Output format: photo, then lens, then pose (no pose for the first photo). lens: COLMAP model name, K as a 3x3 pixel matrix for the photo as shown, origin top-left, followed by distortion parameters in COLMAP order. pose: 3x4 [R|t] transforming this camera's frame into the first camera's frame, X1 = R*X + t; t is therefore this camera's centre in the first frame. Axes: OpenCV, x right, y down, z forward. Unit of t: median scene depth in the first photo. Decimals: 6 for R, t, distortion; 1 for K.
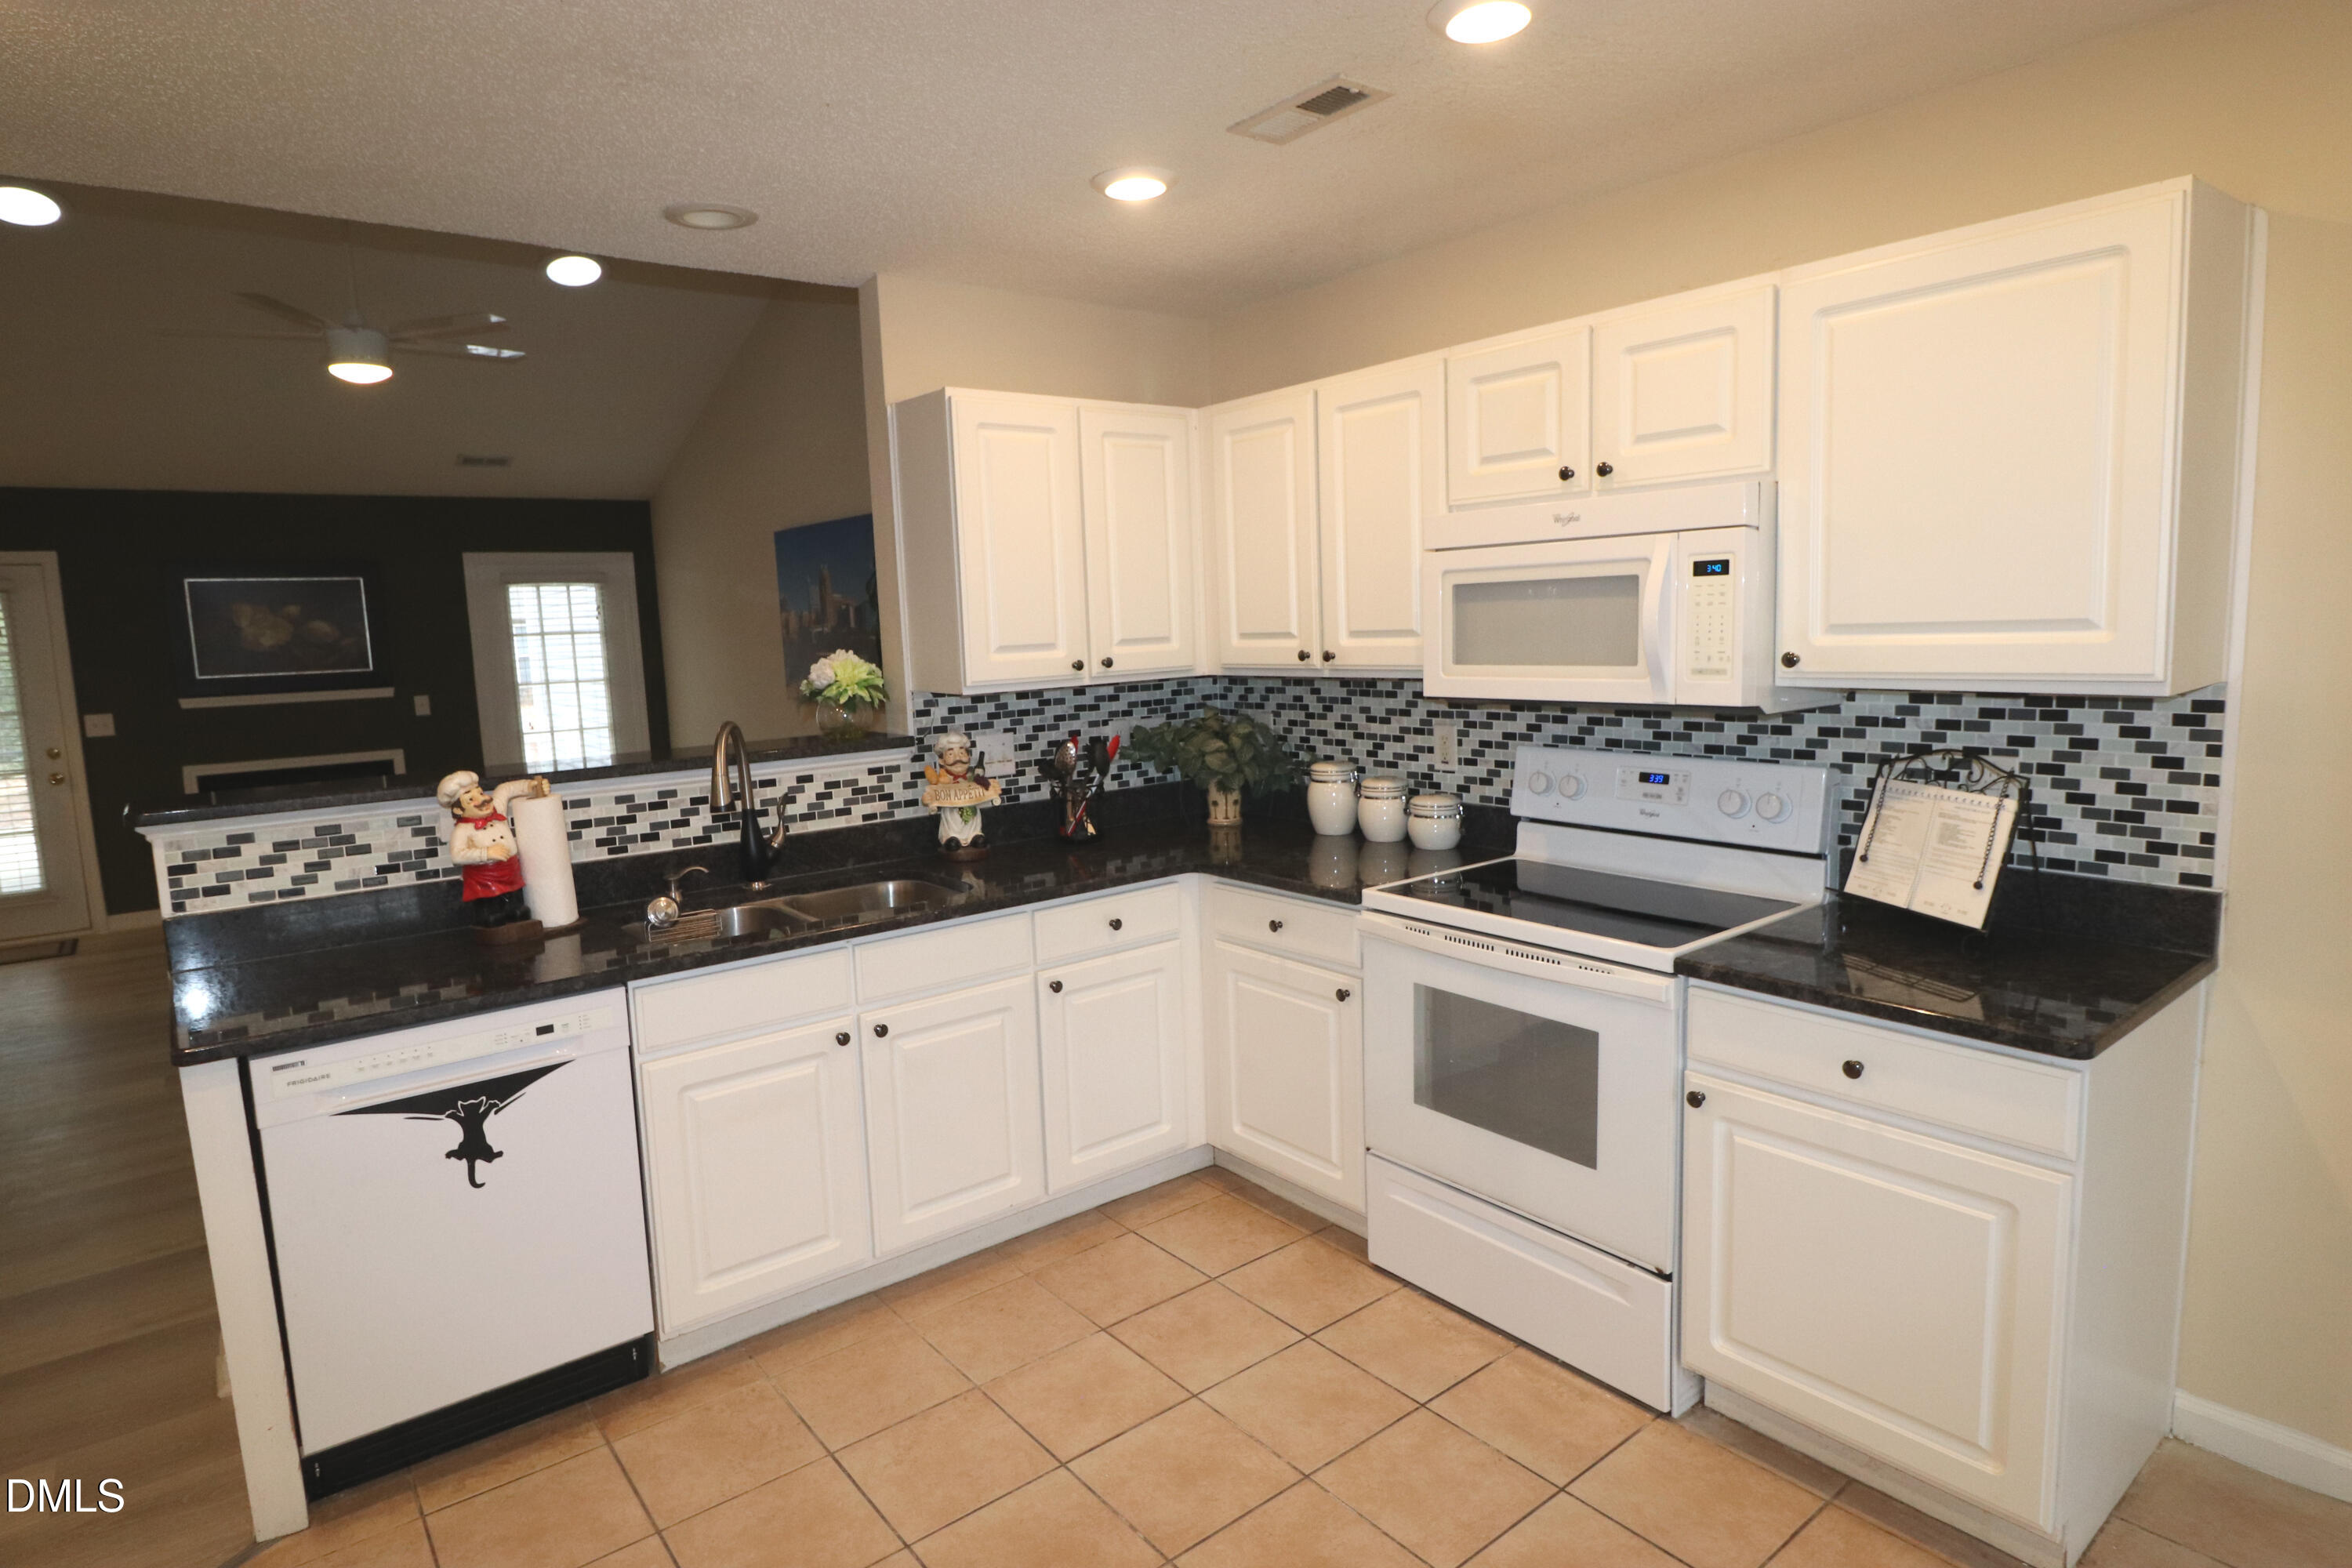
lens RADIAL K [[1260.7, 0, 1183.4], [0, 1260.7, 776.5], [0, 0, 1]] dist [-0.010251, -0.007549]
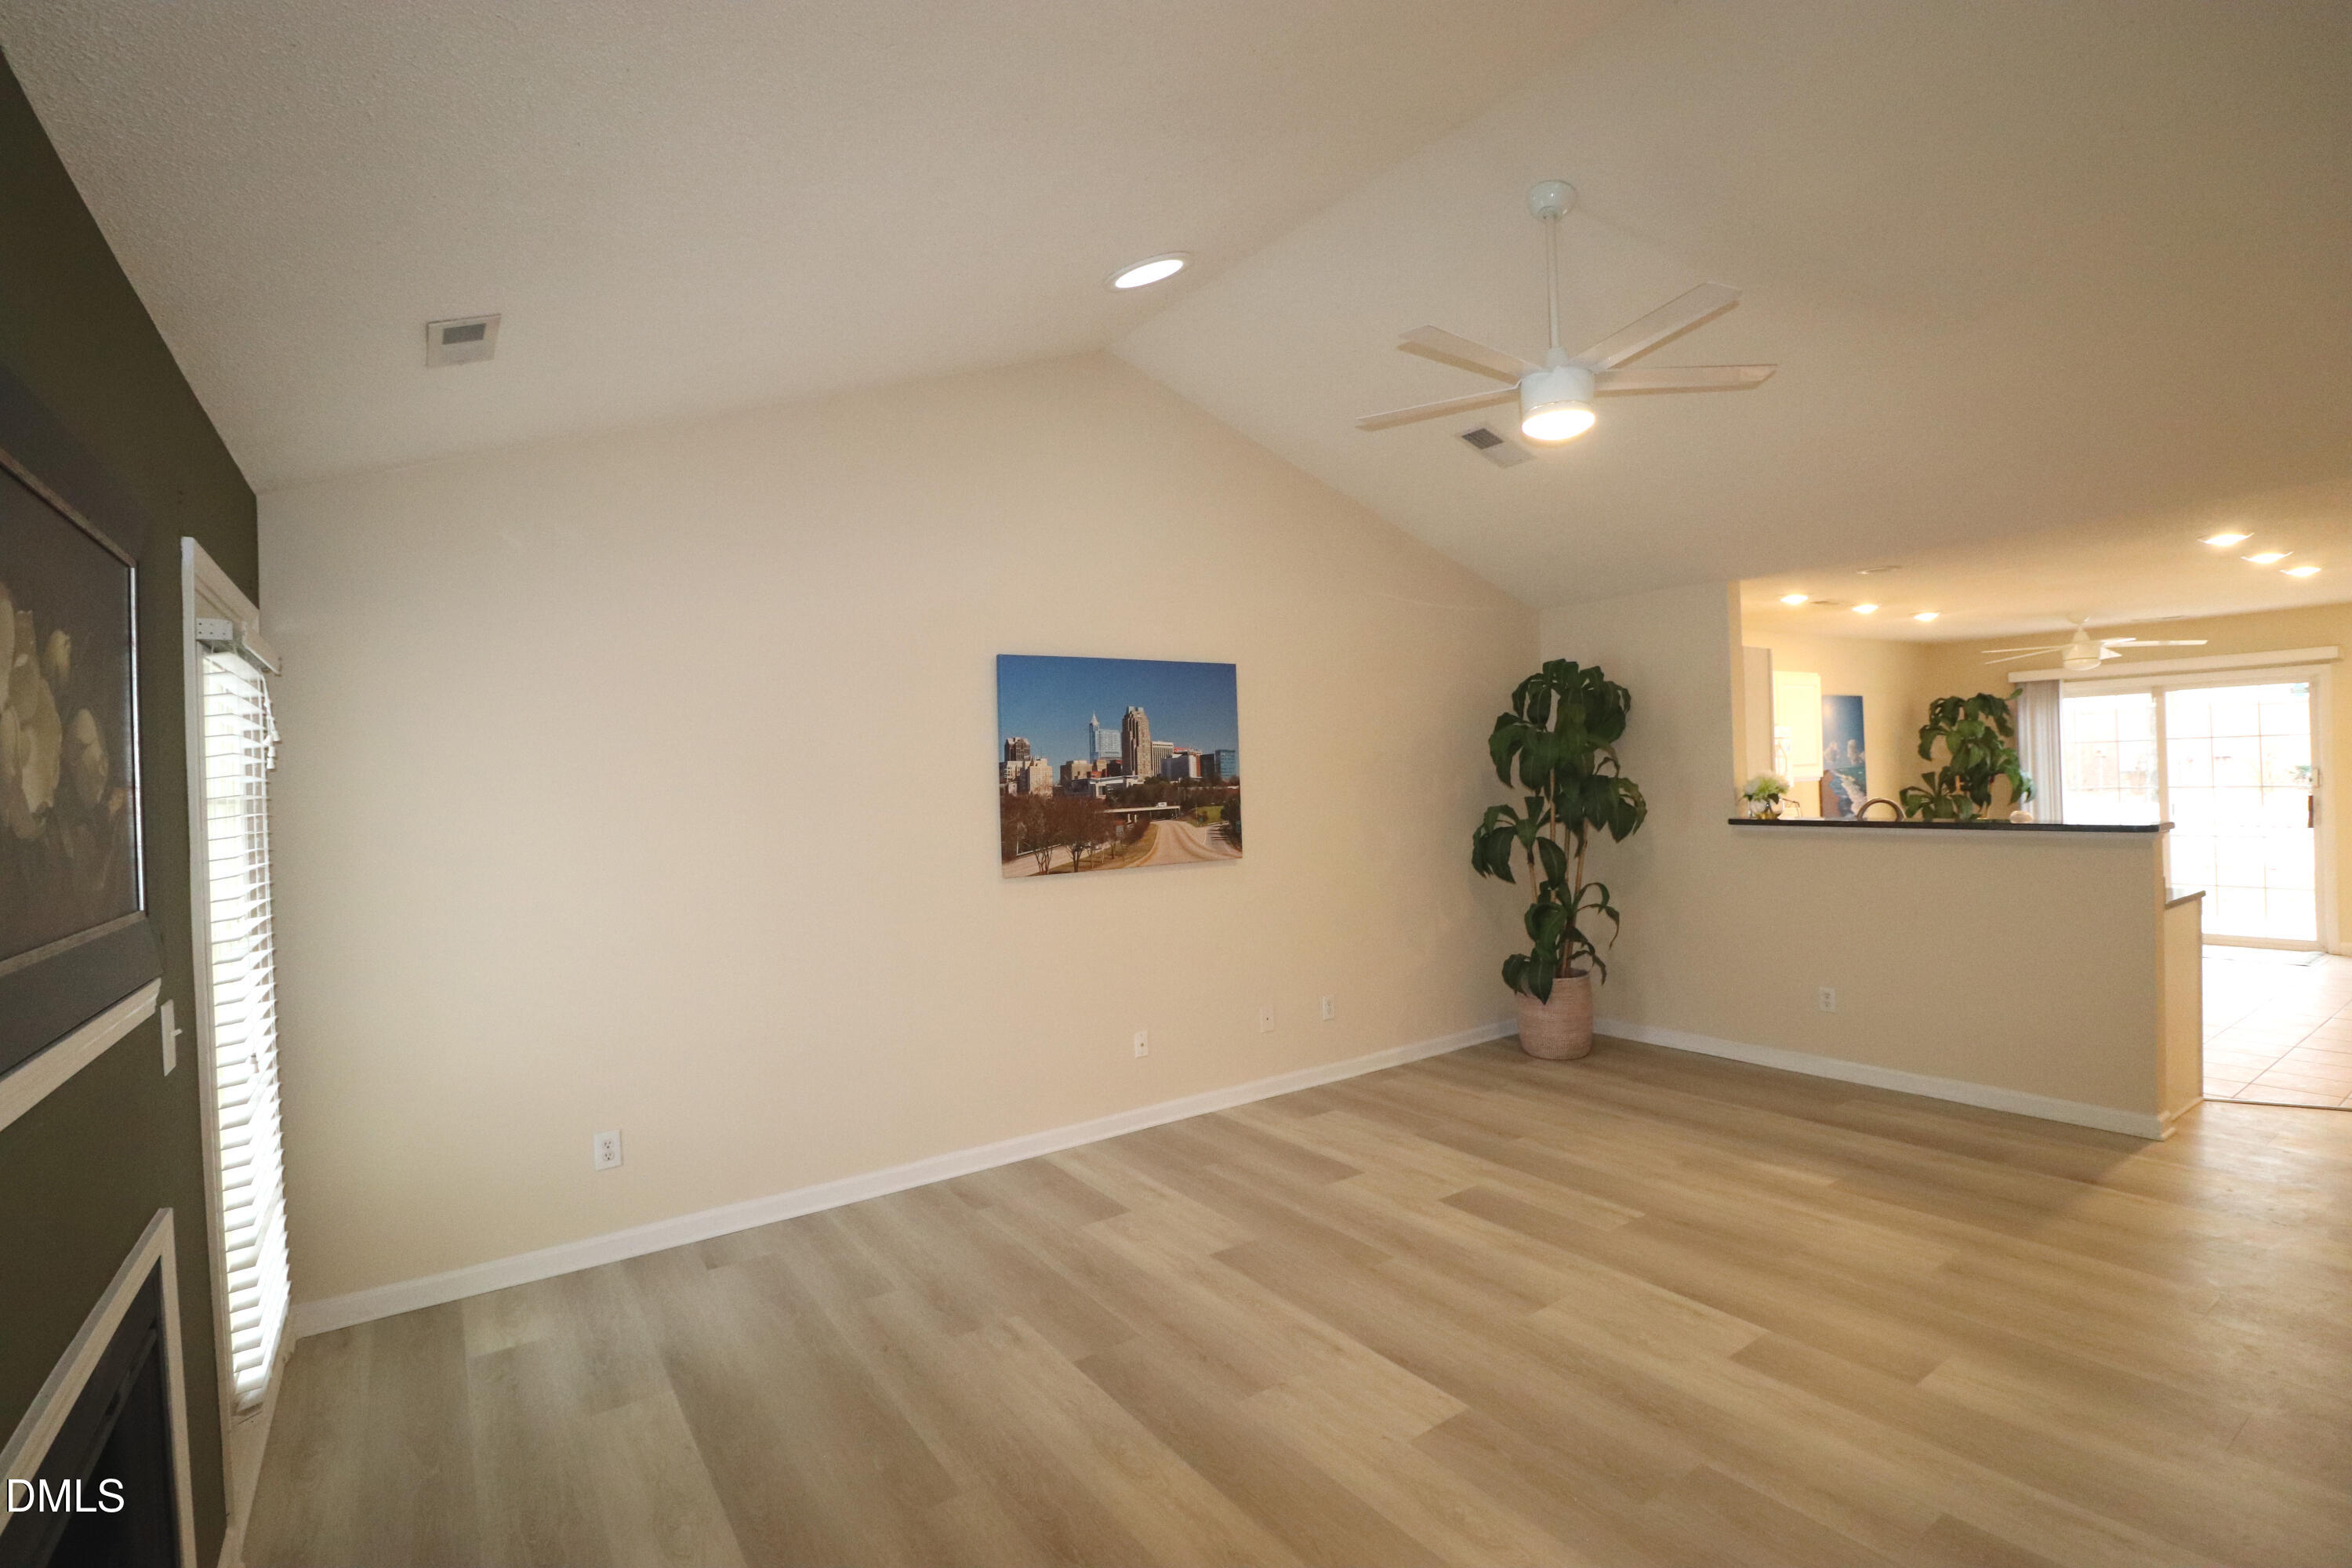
lens RADIAL K [[1085.5, 0, 1163.1], [0, 1085.5, 776.0], [0, 0, 1]] dist [-0.002075, -0.009954]
pose [[0.076894, 0.032203, 0.996519, -2.119507], [0.156384, 0.986718, -0.043953, -0.175473], [-0.984699, 0.159220, 0.070837, 1.921313]]
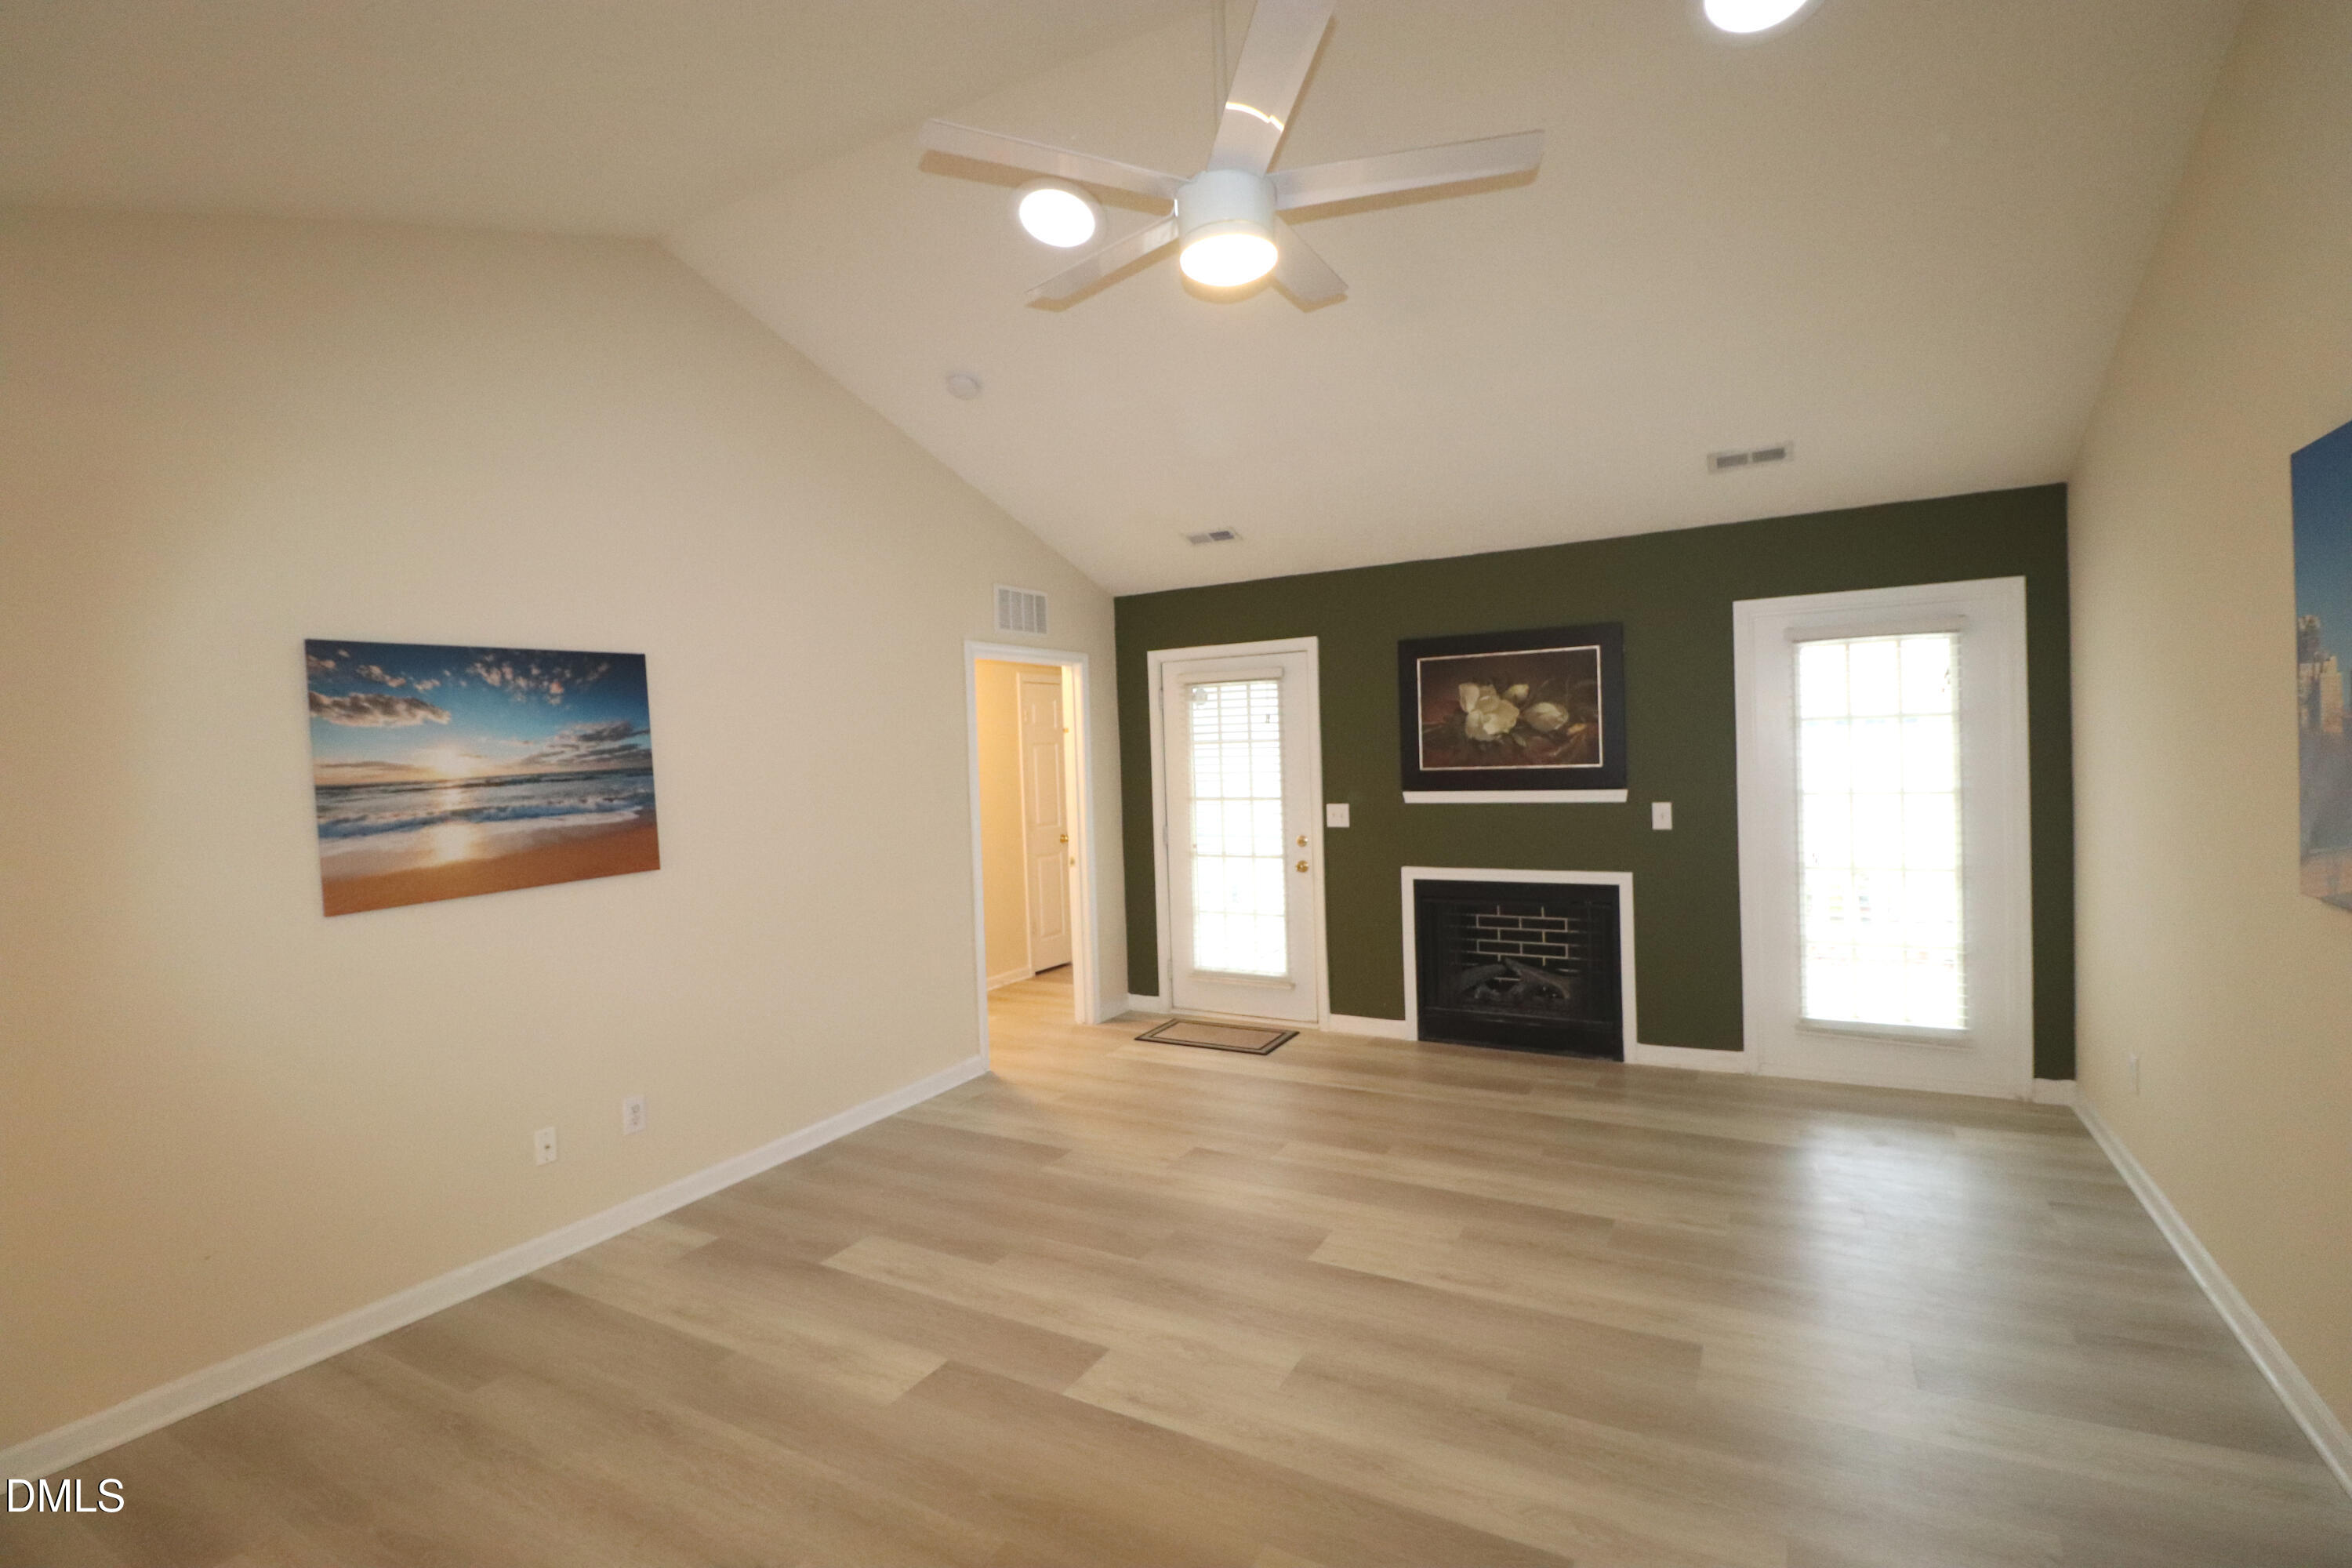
lens RADIAL K [[1085.5, 0, 1167.9], [0, 1085.5, 778.5], [0, 0, 1]] dist [-0.002075, -0.009954]
pose [[0.369548, 0.046962, -0.928024, -0.322677], [-0.092240, 0.995643, 0.013653, -0.153316], [0.924622, 0.080555, 0.372270, 1.263502]]
